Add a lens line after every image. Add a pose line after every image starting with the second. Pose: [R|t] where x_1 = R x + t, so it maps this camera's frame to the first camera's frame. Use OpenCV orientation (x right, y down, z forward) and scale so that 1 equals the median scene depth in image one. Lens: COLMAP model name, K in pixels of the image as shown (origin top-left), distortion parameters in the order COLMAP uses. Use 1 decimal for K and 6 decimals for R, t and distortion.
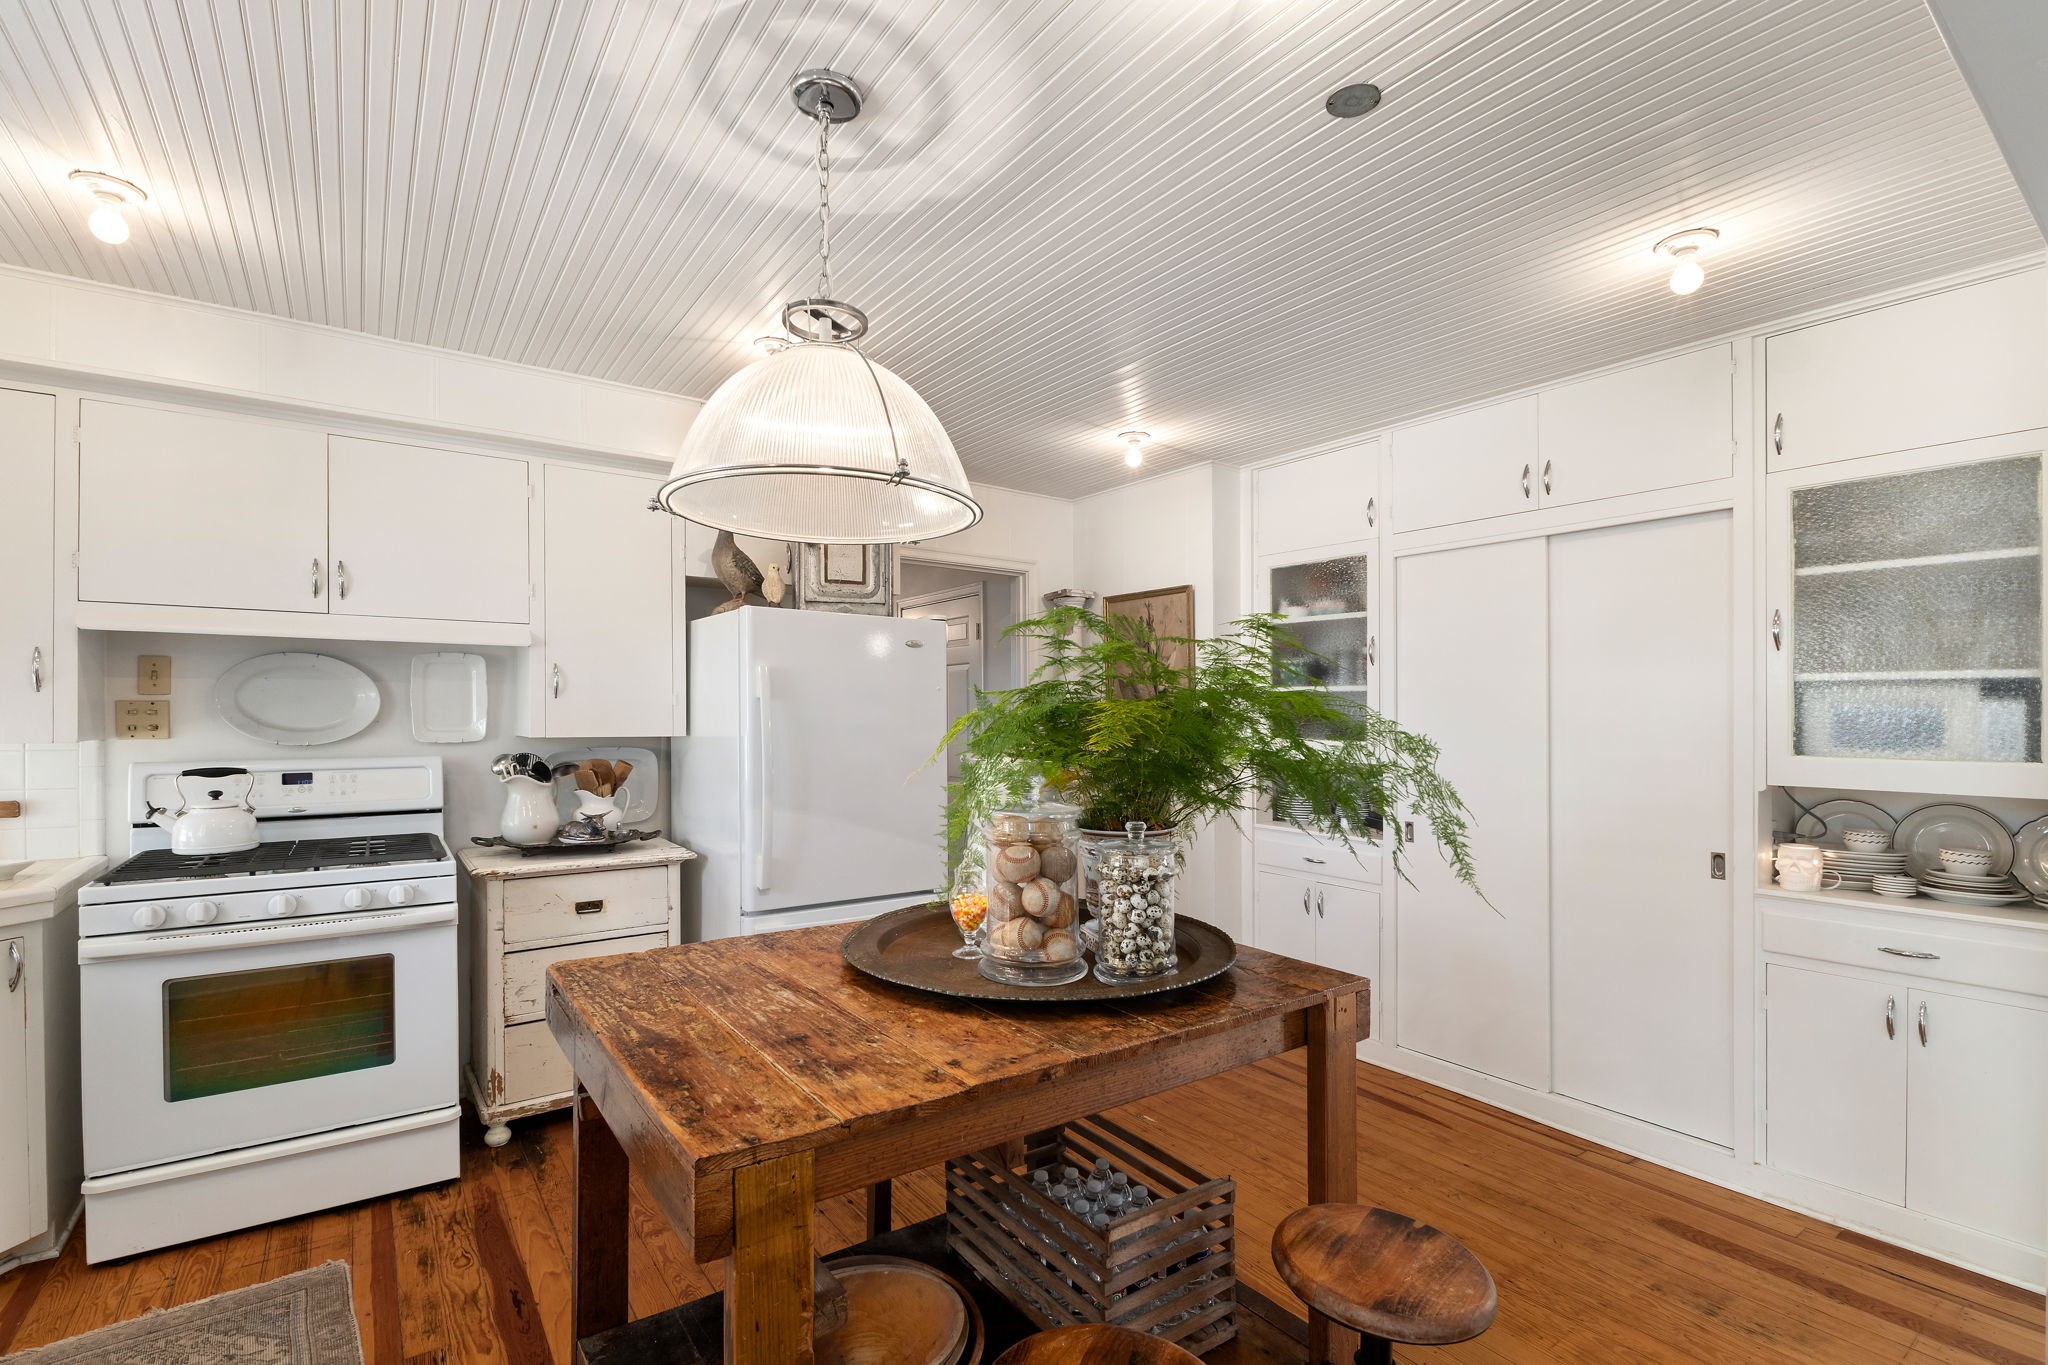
lens RADIAL K [[929.5, 0, 1023.1], [0, 929.5, 713.8], [0, 0, 1]] dist [0.001261, 0.000189]
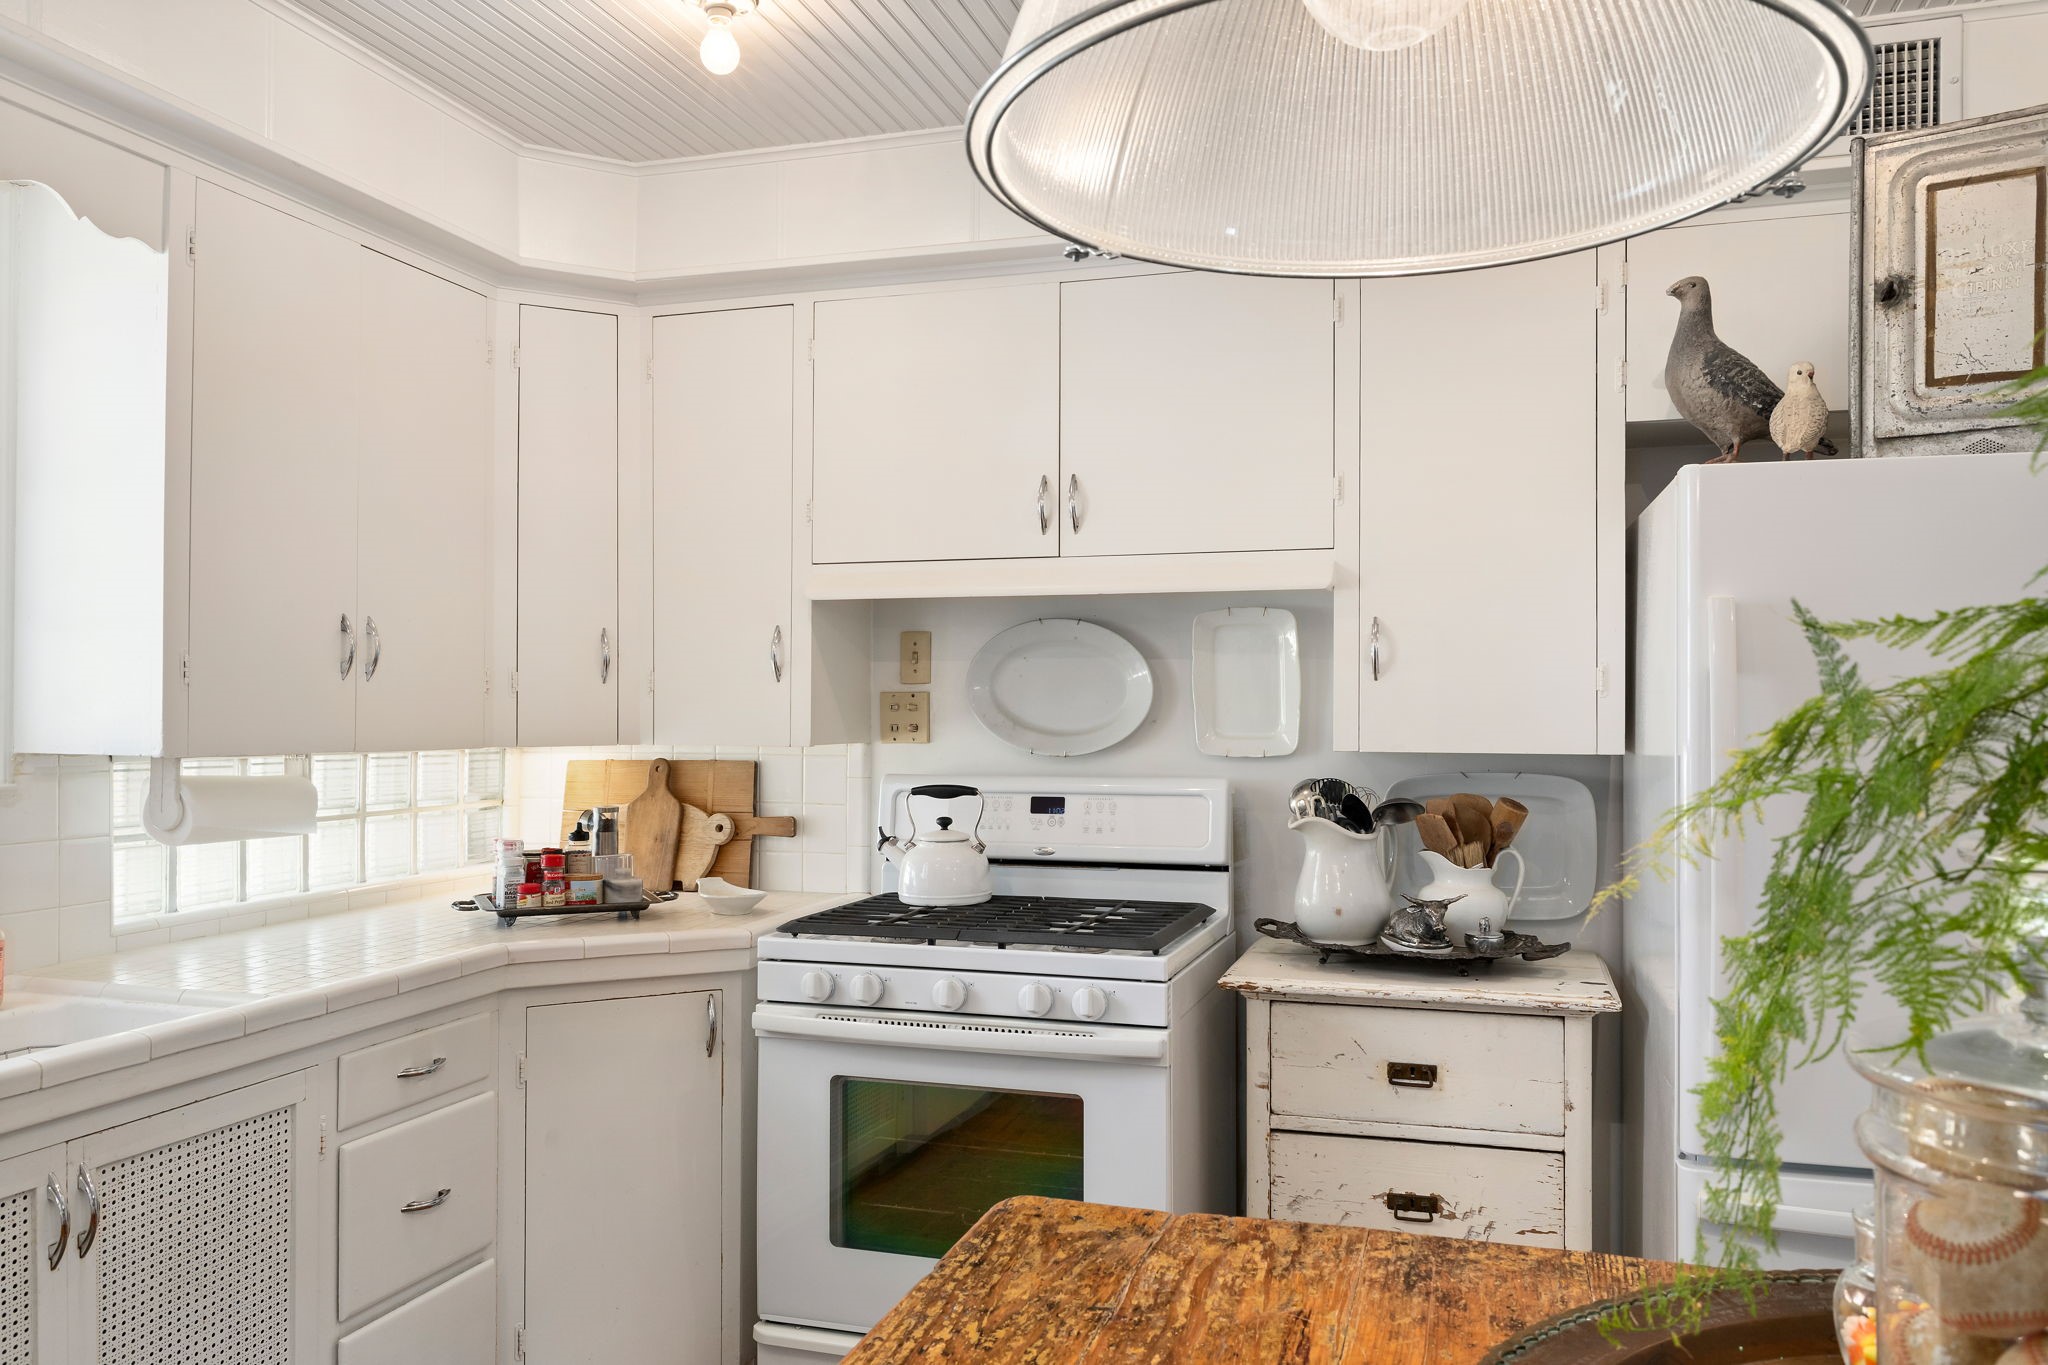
lens RADIAL K [[1568.5, 0, 1020.9], [0, 1568.5, 710.9], [0, 0, 1]] dist [0.027484, -0.003740]
pose [[0.603124, 0.000169, -0.797648, 0.117014], [0.002030, 0.999996, 0.001747, -0.000741], [0.797645, -0.002673, 0.603121, 0.297611]]
